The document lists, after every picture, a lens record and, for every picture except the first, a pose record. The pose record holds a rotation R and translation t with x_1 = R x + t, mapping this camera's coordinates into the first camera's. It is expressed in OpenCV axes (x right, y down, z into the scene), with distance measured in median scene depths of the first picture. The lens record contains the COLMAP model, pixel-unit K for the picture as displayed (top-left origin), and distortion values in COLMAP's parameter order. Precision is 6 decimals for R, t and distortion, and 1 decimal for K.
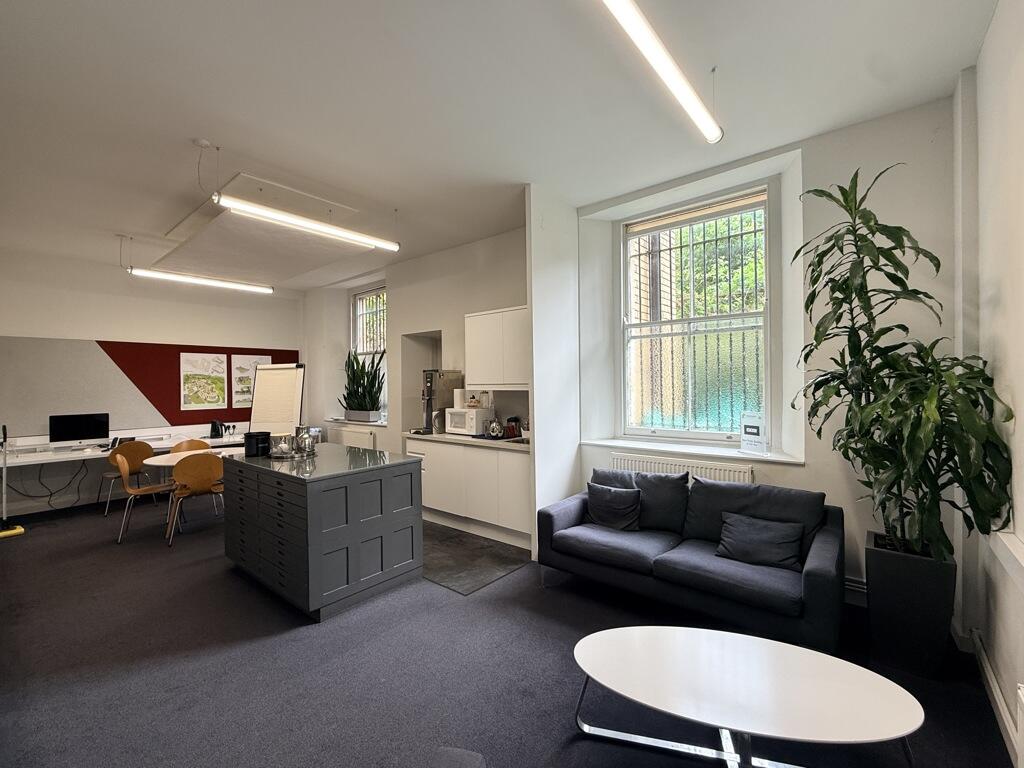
lens RADIAL K [[442.1, 0, 510.5], [0, 442.1, 382.0], [0, 0, 1]] dist [-0.000393, 0.000868]
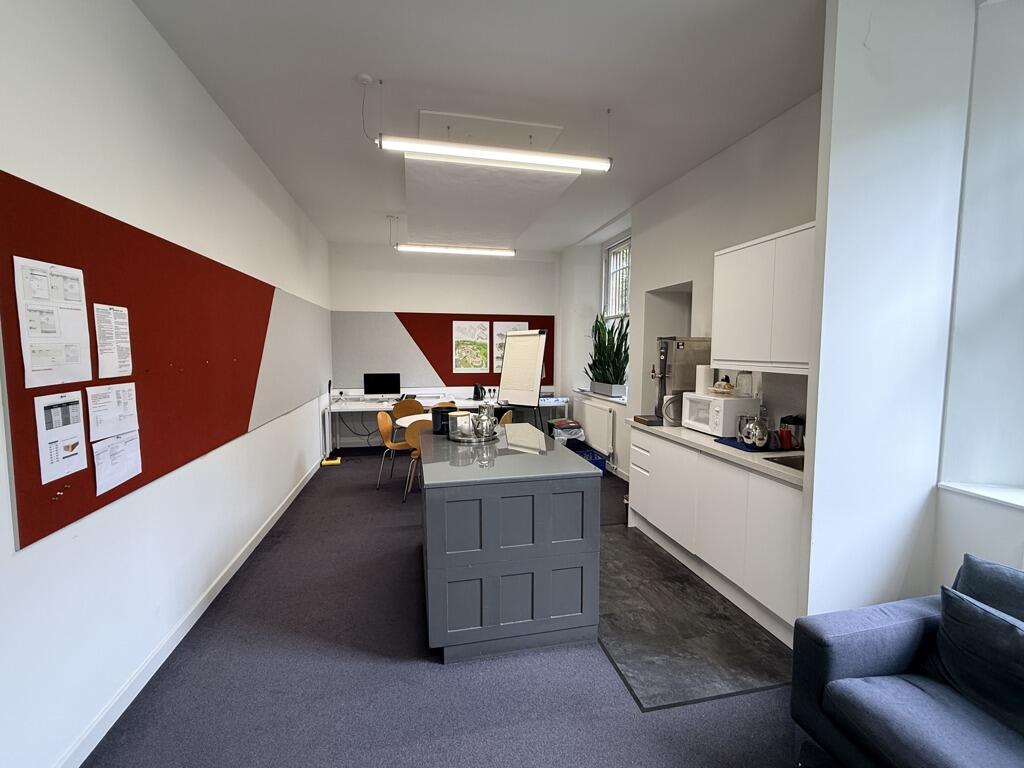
lens RADIAL K [[442.1, 0, 510.5], [0, 442.1, 382.0], [0, 0, 1]] dist [-0.000393, 0.000868]
pose [[0.792764, 0.061693, -0.606398, 0.061255], [-0.012429, 0.996294, 0.085111, -0.013031], [0.609401, -0.059936, 0.790593, 0.273445]]
